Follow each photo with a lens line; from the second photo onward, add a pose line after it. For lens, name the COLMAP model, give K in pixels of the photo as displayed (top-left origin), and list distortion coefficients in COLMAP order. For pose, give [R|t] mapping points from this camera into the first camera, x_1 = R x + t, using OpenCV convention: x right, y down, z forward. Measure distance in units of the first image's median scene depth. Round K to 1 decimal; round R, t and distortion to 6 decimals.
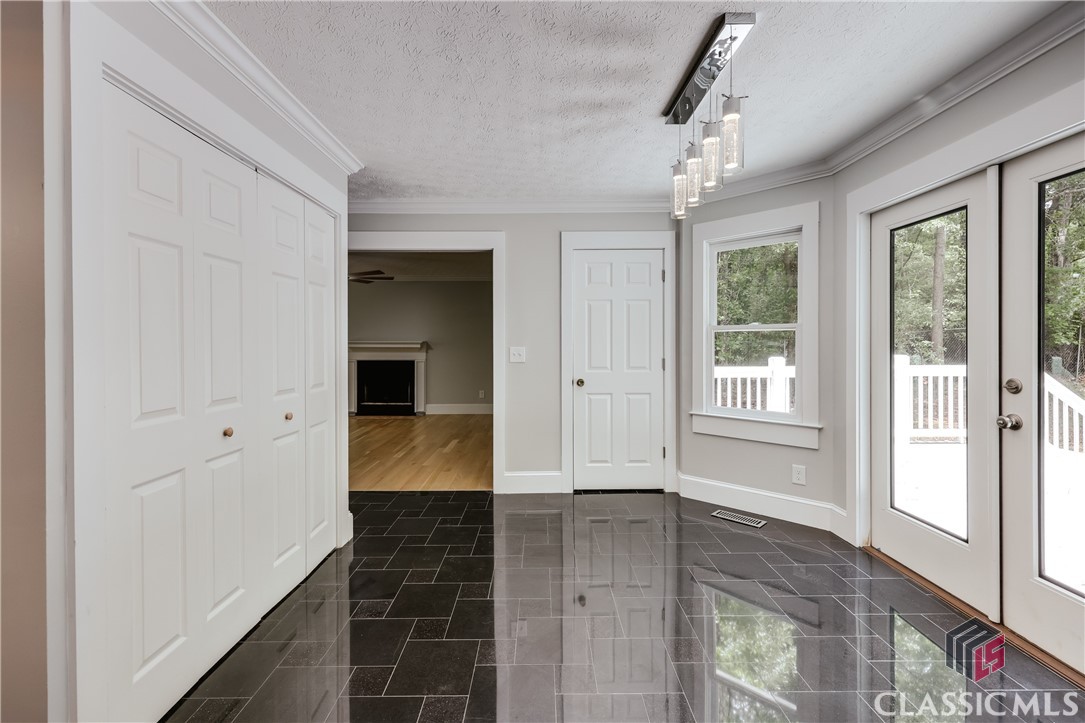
lens RADIAL K [[438.5, 0, 539.1], [0, 438.5, 350.7], [0, 0, 1]] dist [0.000099, -0.000116]
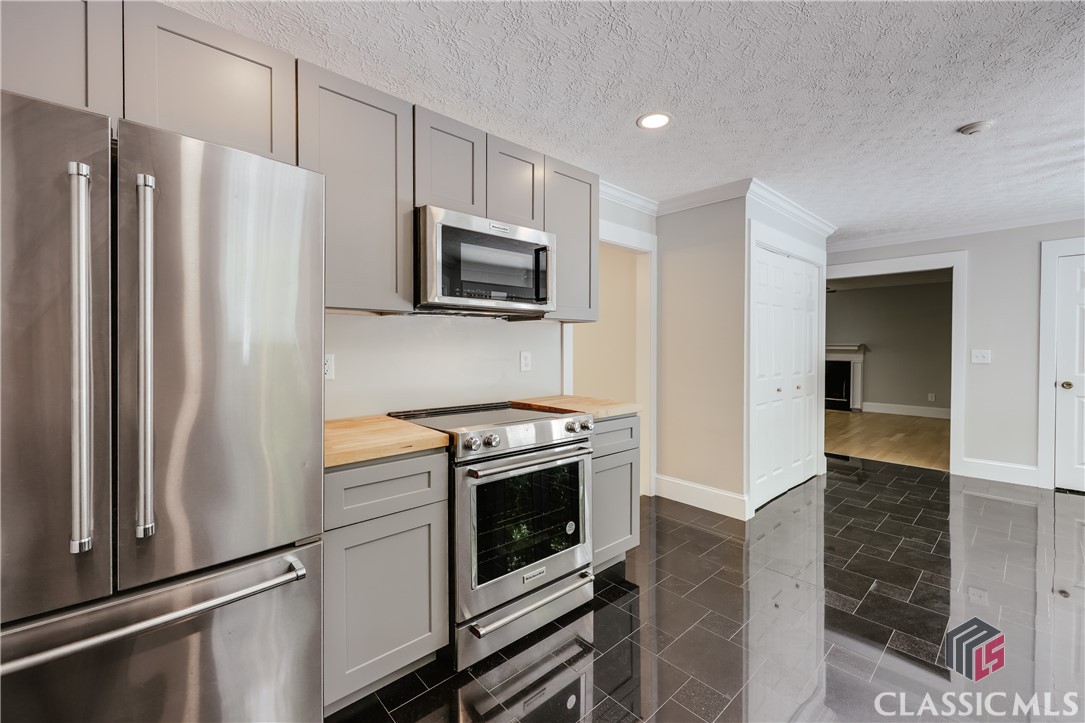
lens RADIAL K [[438.5, 0, 539.1], [0, 438.5, 350.7], [0, 0, 1]] dist [0.000099, -0.000116]
pose [[0.662214, 0.011840, -0.749221, 0.043394], [-0.013895, 0.999897, 0.003520, 0.005495], [0.749185, 0.008080, 0.662311, -0.608776]]
